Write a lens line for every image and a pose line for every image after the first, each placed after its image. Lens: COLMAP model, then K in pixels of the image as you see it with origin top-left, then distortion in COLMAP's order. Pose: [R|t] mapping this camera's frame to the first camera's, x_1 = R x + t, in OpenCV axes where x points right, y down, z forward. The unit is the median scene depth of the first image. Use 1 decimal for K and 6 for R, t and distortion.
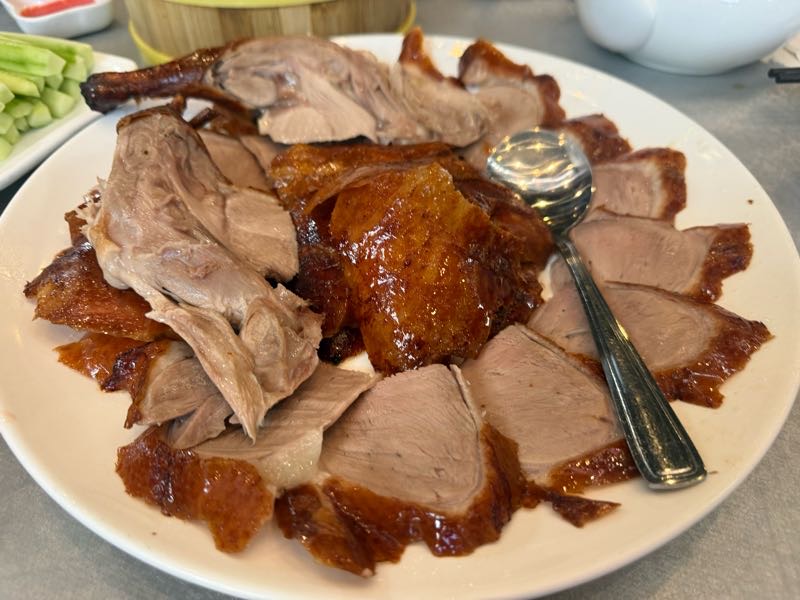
lens RADIAL K [[562.3, 0, 400.0], [0, 562.3, 300.0], [0, 0, 1]] dist [0.001536, -0.063364]
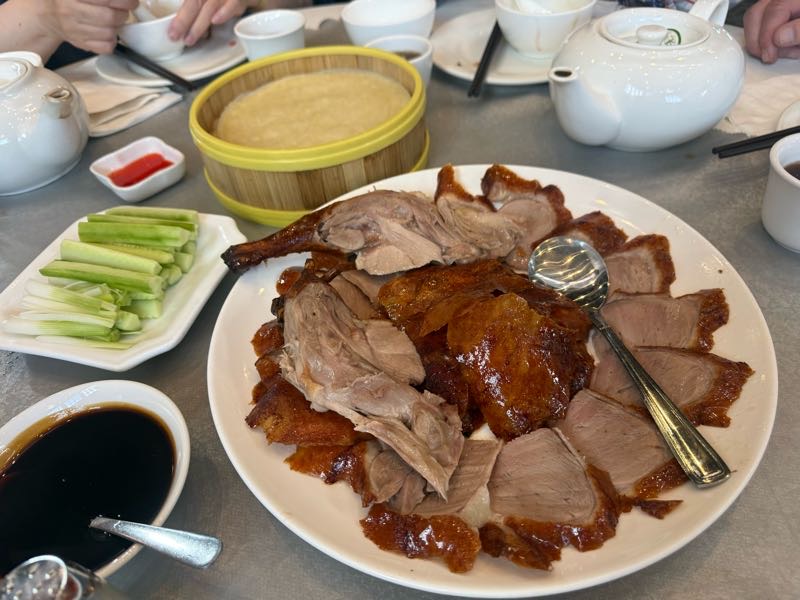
lens RADIAL K [[539.0, 0, 400.0], [0, 539.0, 300.0], [0, 0, 1]] dist [0.008654, -0.082372]
pose [[0.986912, -0.159846, 0.021285, -0.240557], [0.160847, 0.985194, -0.059340, -0.167837], [-0.011485, 0.061988, 0.998011, -0.384917]]
